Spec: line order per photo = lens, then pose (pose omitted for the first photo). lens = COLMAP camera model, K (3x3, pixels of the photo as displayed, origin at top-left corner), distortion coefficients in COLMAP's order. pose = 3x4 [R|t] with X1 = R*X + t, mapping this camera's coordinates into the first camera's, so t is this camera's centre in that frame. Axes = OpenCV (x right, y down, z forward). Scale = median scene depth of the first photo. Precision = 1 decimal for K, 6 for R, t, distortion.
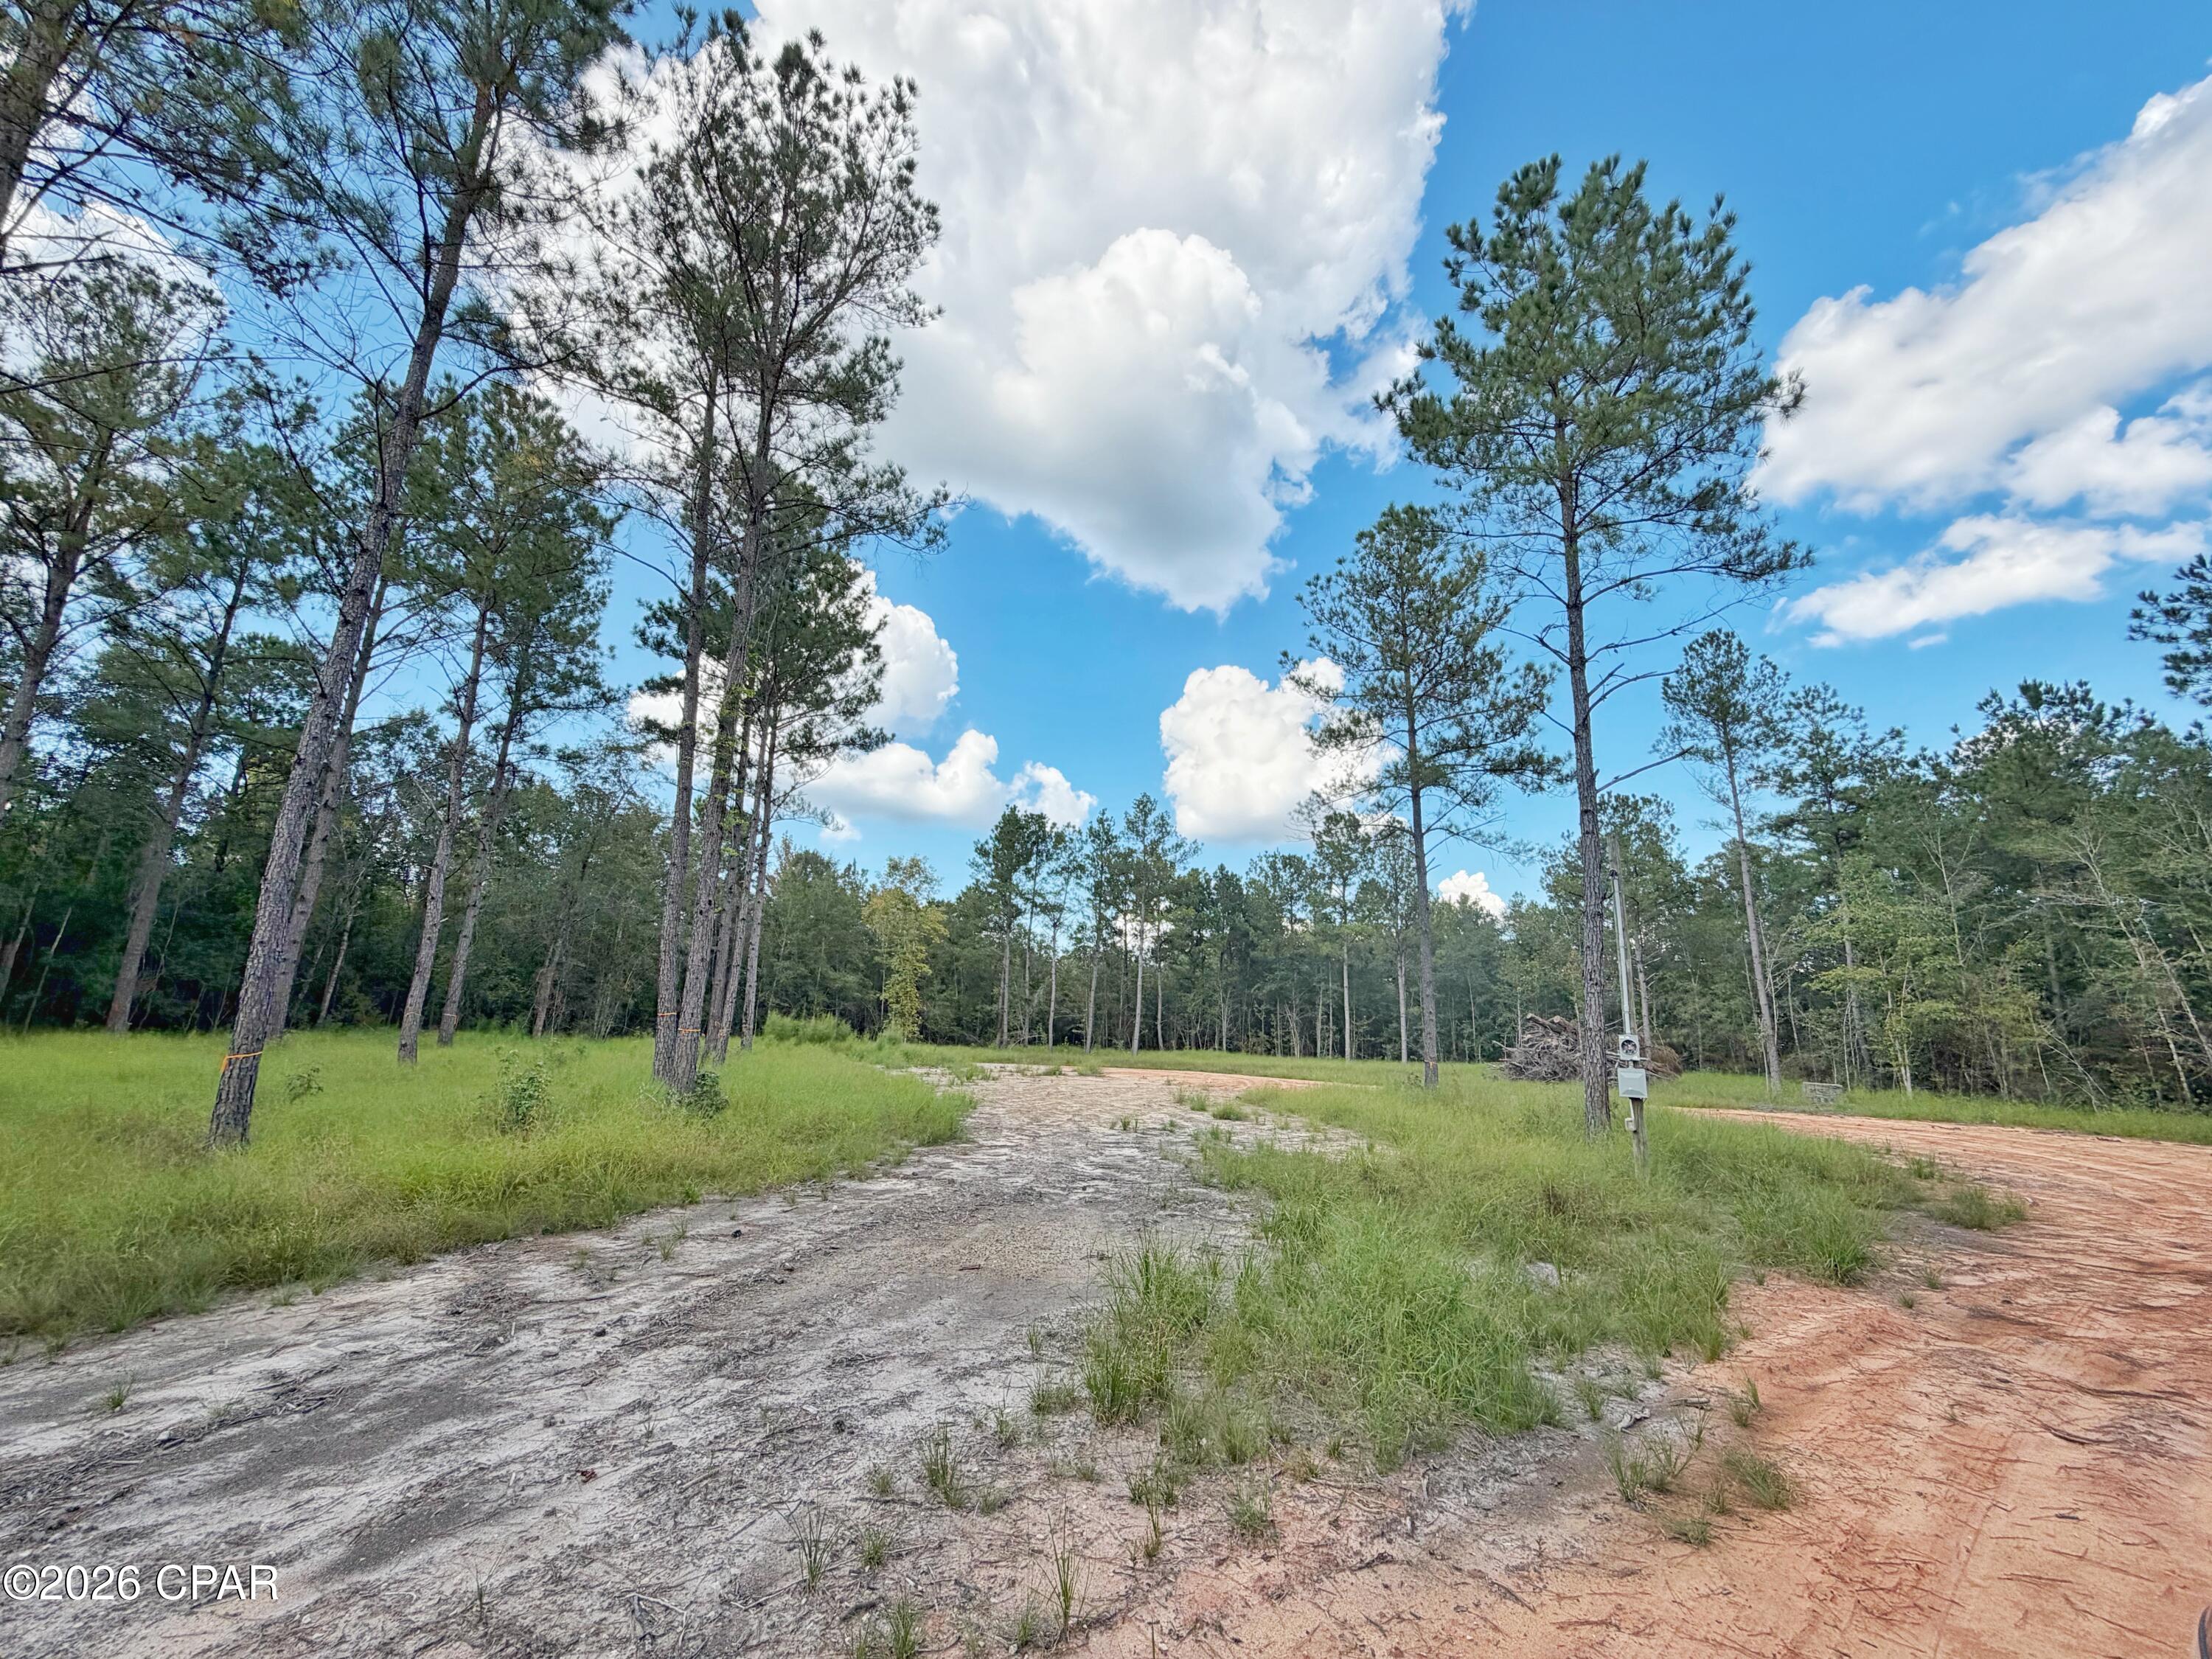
lens RADIAL K [[877.2, 0, 1099.6], [0, 877.2, 830.5], [0, 0, 1]] dist [0.000775, 0.000054]
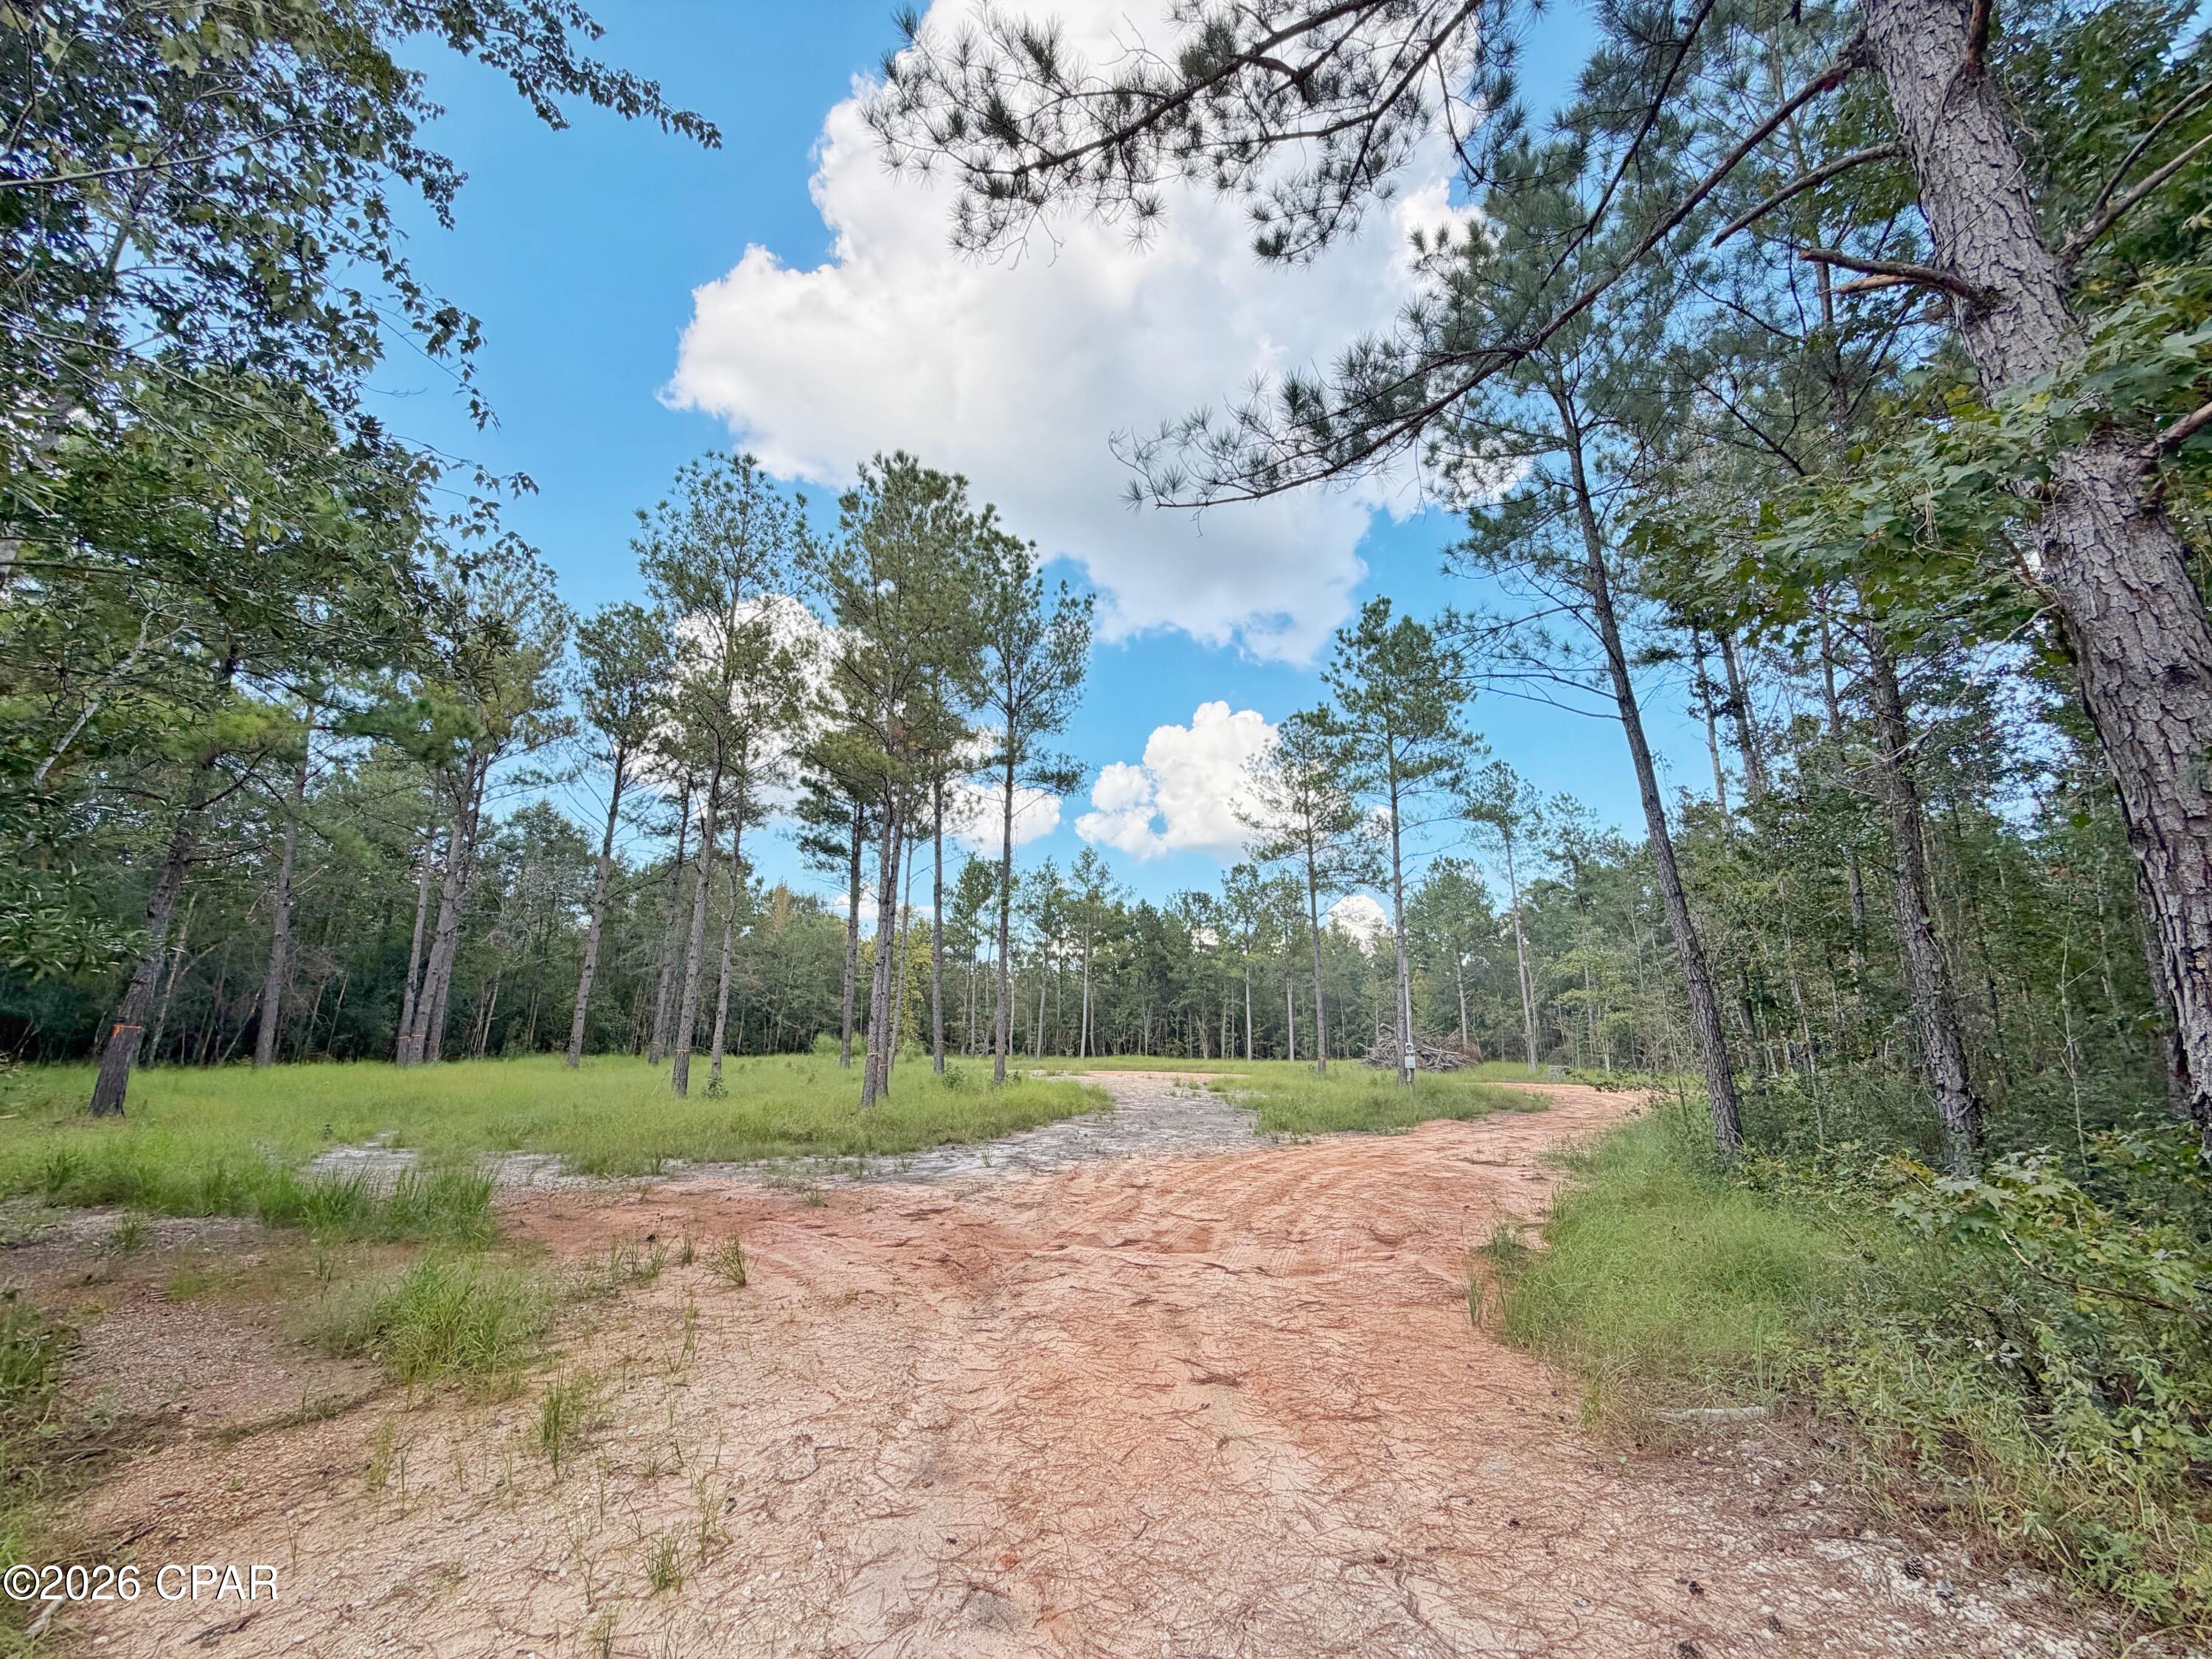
lens RADIAL K [[875.8, 0, 1093.2], [0, 875.8, 827.0], [0, 0, 1]] dist [0.000031, 0.000080]
pose [[0.991923, 0.008114, 0.126583, -0.194249], [-0.006640, 0.999905, -0.012062, -0.110238], [-0.126669, 0.011125, 0.991883, -0.434971]]
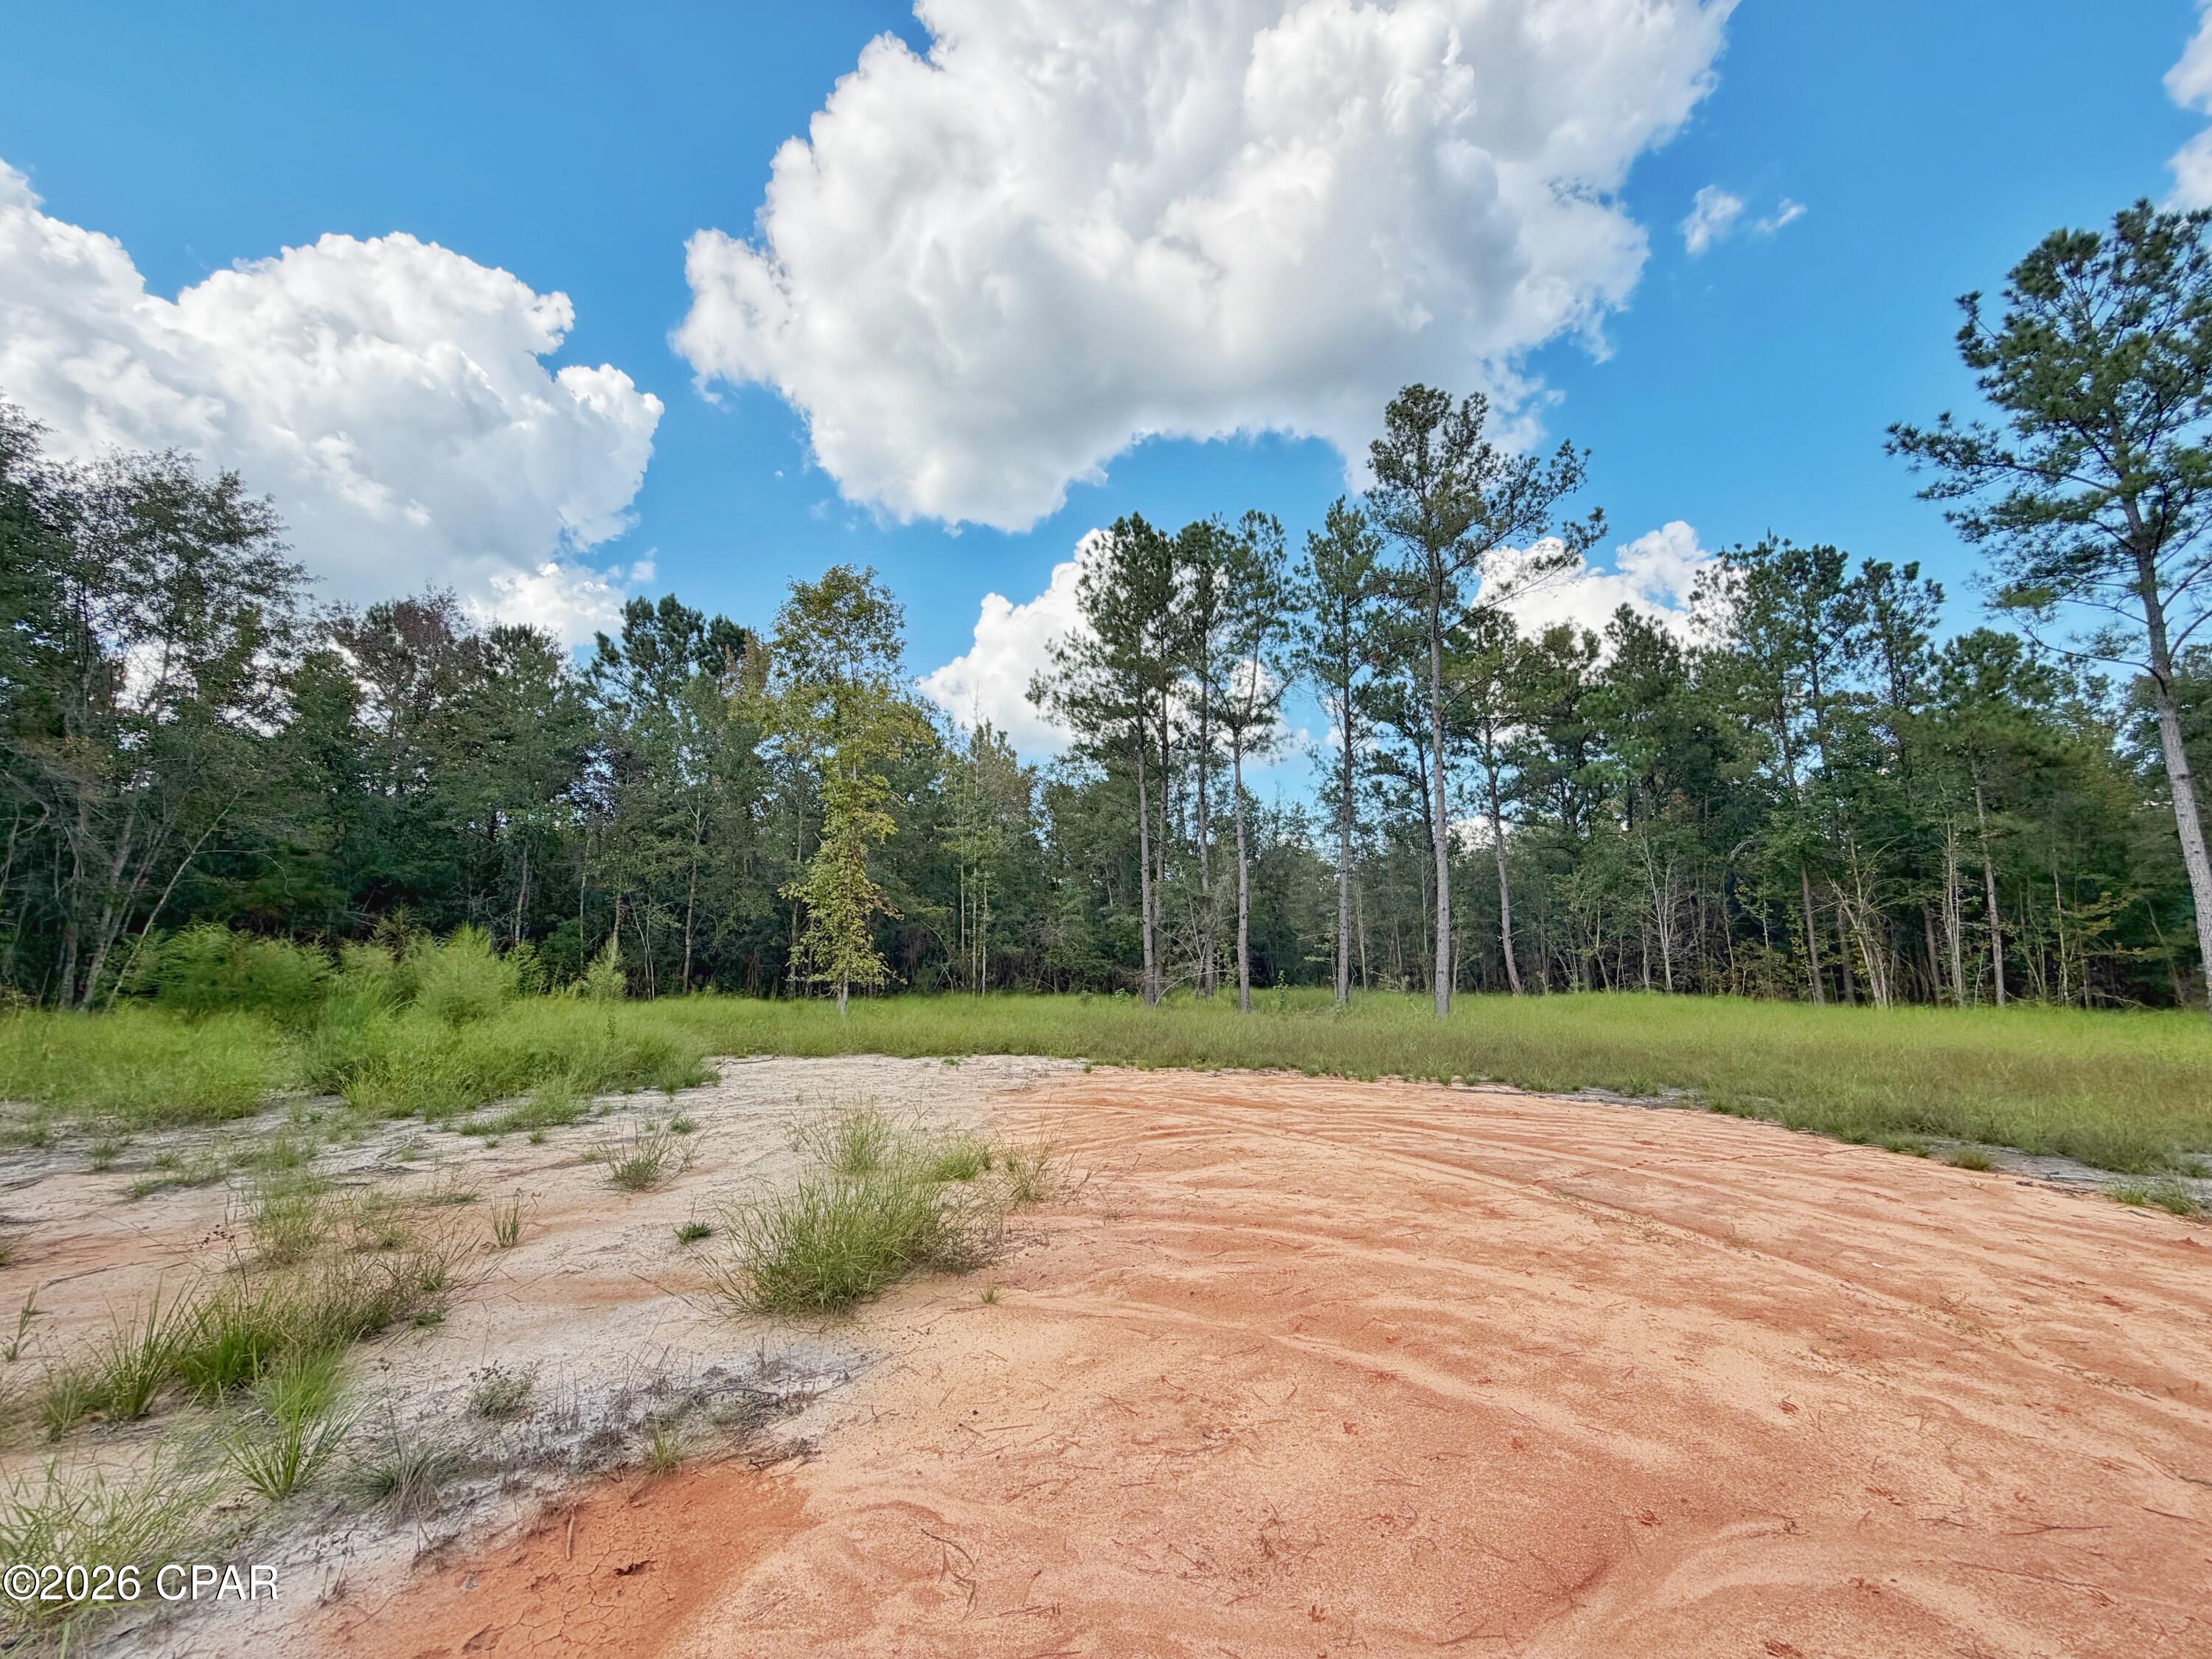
lens RADIAL K [[875.8, 0, 1093.2], [0, 875.8, 827.0], [0, 0, 1]] dist [0.000031, 0.000080]
pose [[0.928442, -0.088768, -0.360716, 0.082872], [0.111849, 0.992769, 0.043577, 0.259269], [0.354240, -0.080804, 0.931657, 1.089170]]
